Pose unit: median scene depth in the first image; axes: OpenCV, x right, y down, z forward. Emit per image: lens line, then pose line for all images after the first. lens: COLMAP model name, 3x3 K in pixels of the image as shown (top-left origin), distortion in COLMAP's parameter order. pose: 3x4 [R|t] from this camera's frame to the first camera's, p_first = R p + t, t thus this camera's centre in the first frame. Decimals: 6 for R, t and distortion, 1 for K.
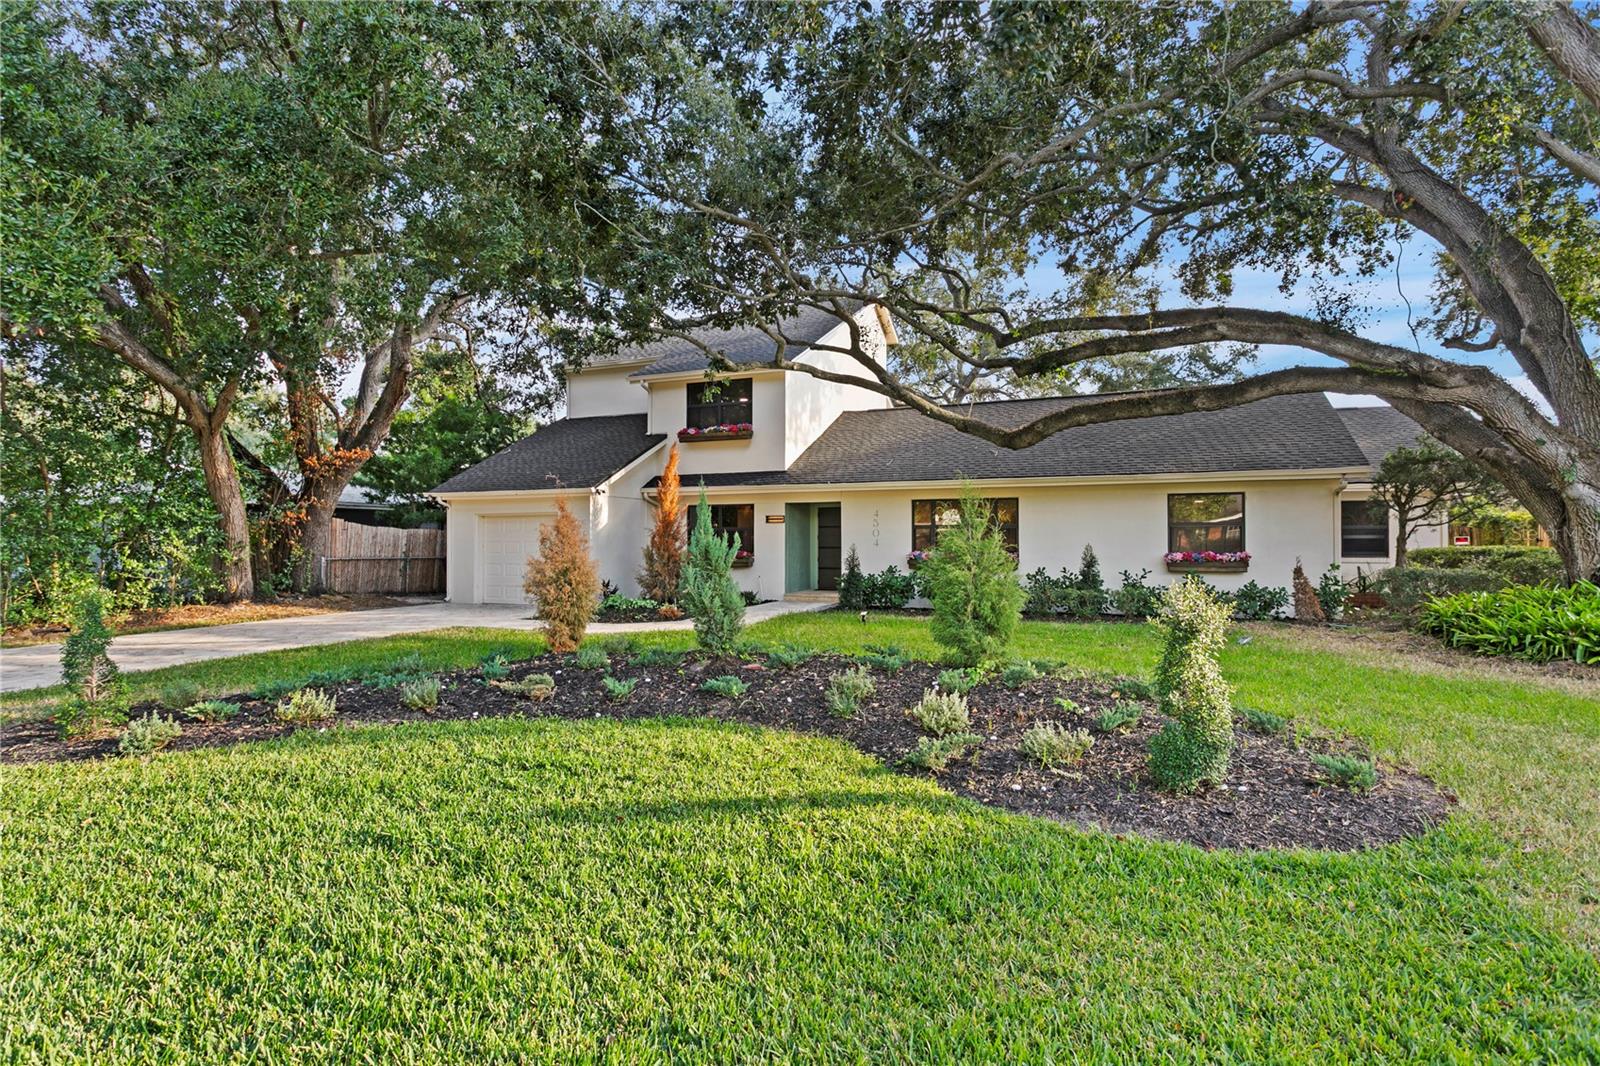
lens RADIAL K [[816.4, 0, 800.1], [0, 816.4, 537.0], [0, 0, 1]] dist [-0.001035, 0.000727]
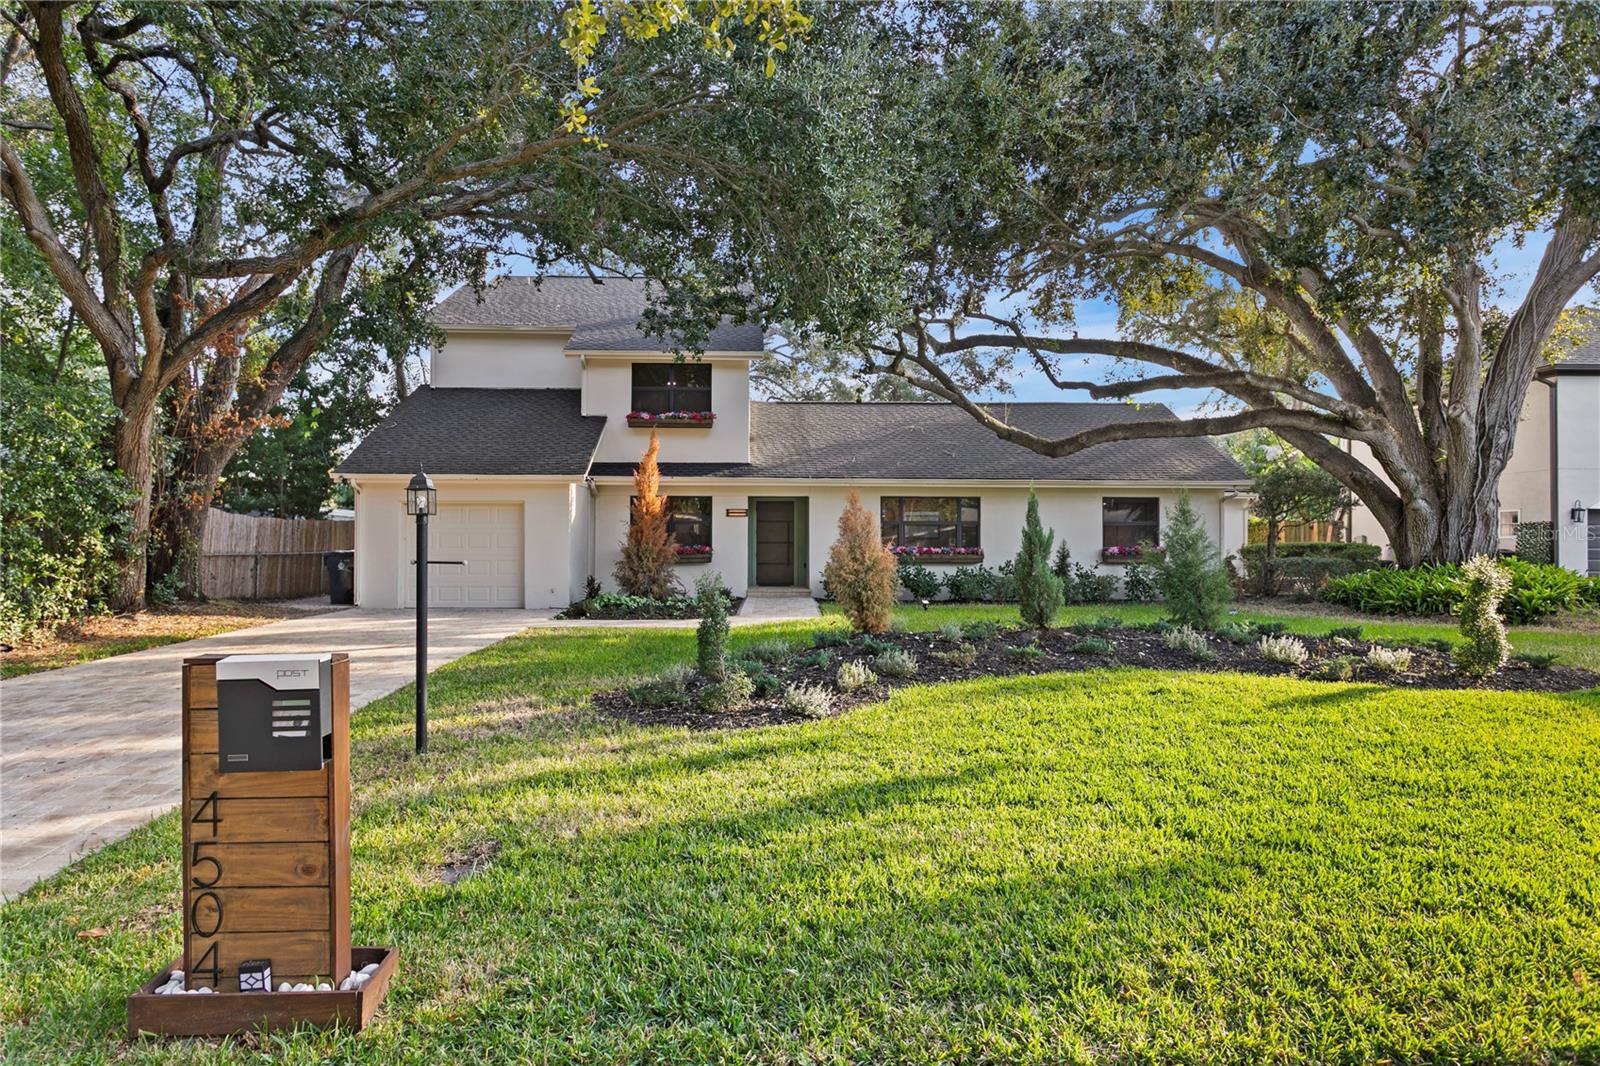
lens RADIAL K [[964.6, 0, 800.0], [0, 964.6, 528.1], [0, 0, 1]] dist [-0.013308, -0.001634]
pose [[0.904836, 0.009675, 0.425651, -0.462774], [-0.006763, 0.999942, -0.008353, 0.005527], [-0.425707, 0.004680, 0.904849, -0.062012]]
